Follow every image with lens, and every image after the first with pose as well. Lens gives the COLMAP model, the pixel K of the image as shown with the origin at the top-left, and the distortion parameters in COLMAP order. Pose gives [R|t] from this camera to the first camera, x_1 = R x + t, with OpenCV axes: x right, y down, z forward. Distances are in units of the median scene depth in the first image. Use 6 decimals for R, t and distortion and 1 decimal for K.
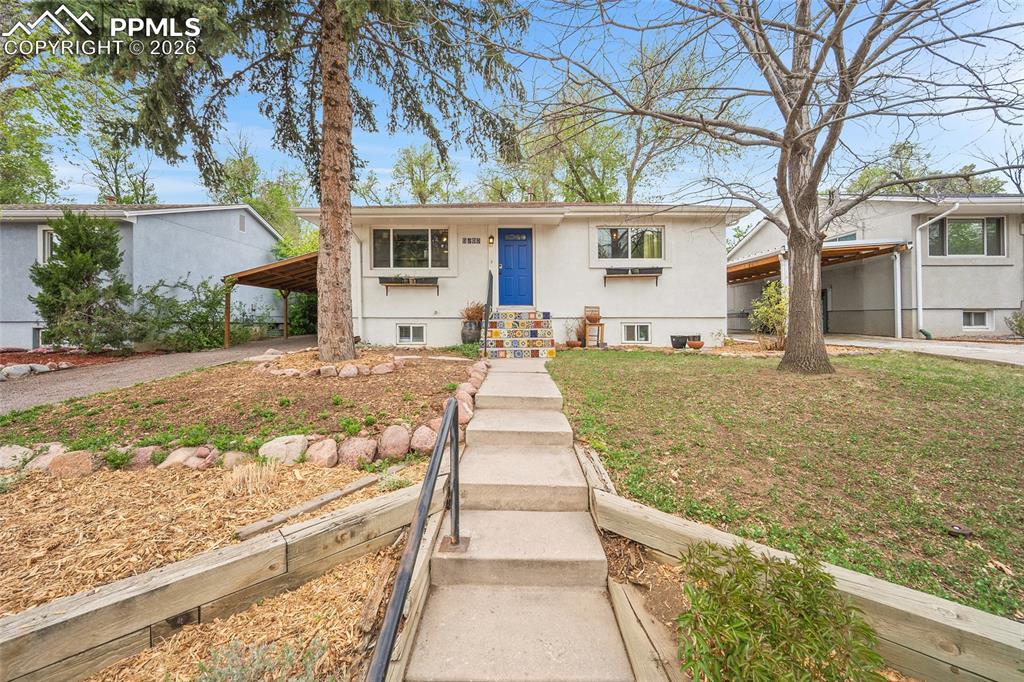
lens RADIAL K [[403.3, 0, 511.7], [0, 403.3, 331.6], [0, 0, 1]] dist [-0.001830, -0.000400]
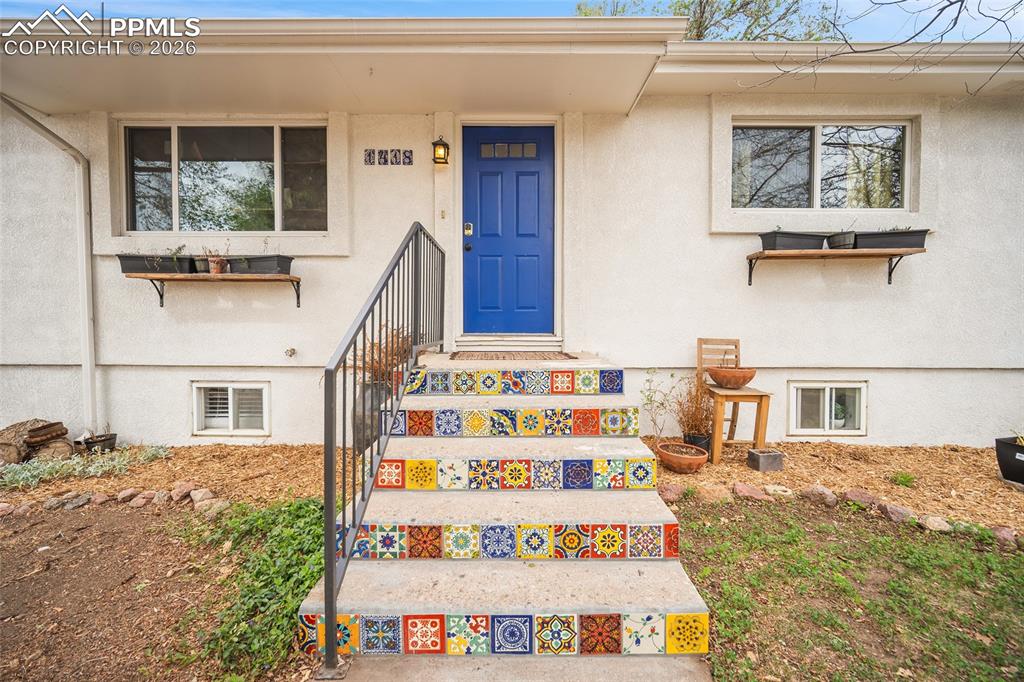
lens RADIAL K [[403.3, 0, 508.3], [0, 403.3, 345.0], [0, 0, 1]] dist [-0.001830, -0.000400]
pose [[0.999977, 0.005318, -0.004214, 0.011769], [-0.005211, 0.999670, 0.025143, -0.064161], [0.004346, -0.025120, 0.999675, 0.628489]]
